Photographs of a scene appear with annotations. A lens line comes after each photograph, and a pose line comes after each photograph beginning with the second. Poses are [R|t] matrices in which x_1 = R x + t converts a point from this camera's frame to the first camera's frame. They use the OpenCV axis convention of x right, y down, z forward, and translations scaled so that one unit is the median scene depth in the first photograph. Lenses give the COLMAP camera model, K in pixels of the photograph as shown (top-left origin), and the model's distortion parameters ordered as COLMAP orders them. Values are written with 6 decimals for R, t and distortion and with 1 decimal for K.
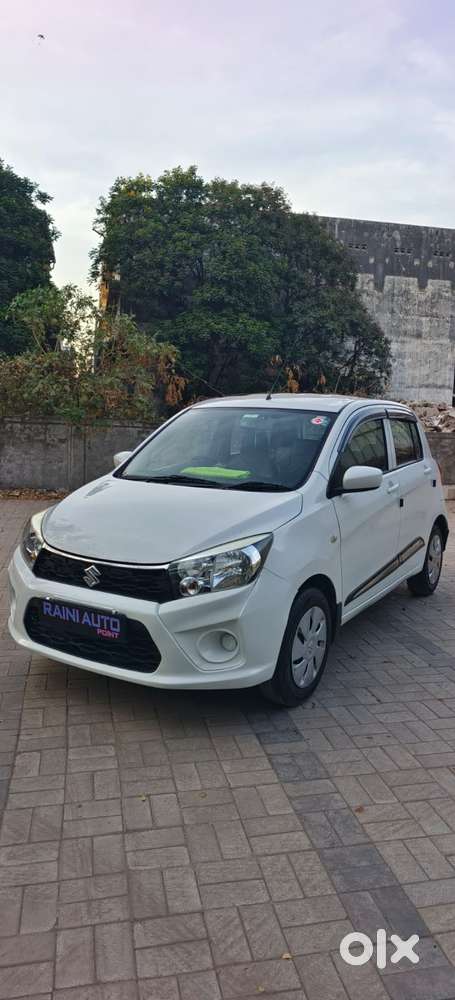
lens RADIAL K [[677.7, 0, 241.6], [0, 677.7, 488.7], [0, 0, 1]] dist [0.038254, 0.001749]
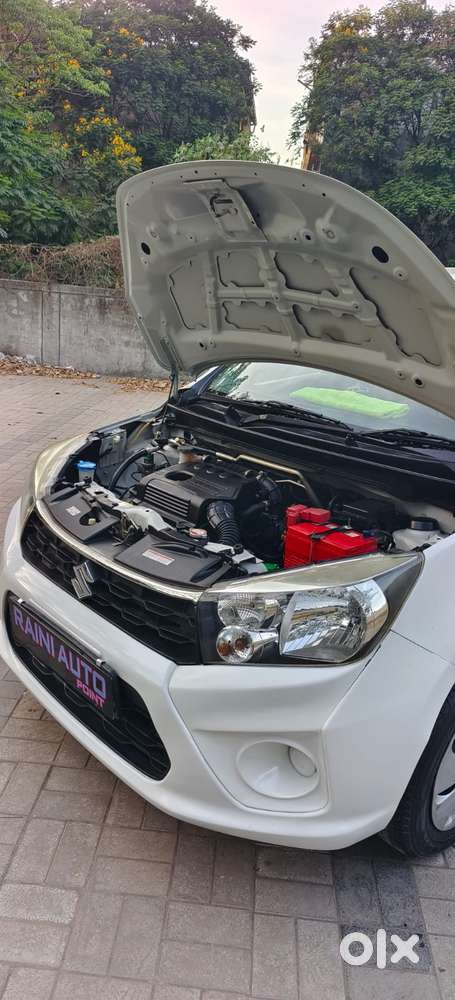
lens RADIAL K [[687.5, 0, 227.5], [0, 687.5, 500.0], [0, 0, 1]] dist [0.030306, -0.002685]
pose [[0.955487, 0.123017, -0.268163, 0.030766], [-0.075256, 0.980481, 0.181641, -0.038696], [0.285273, -0.153375, 0.946095, 0.386569]]
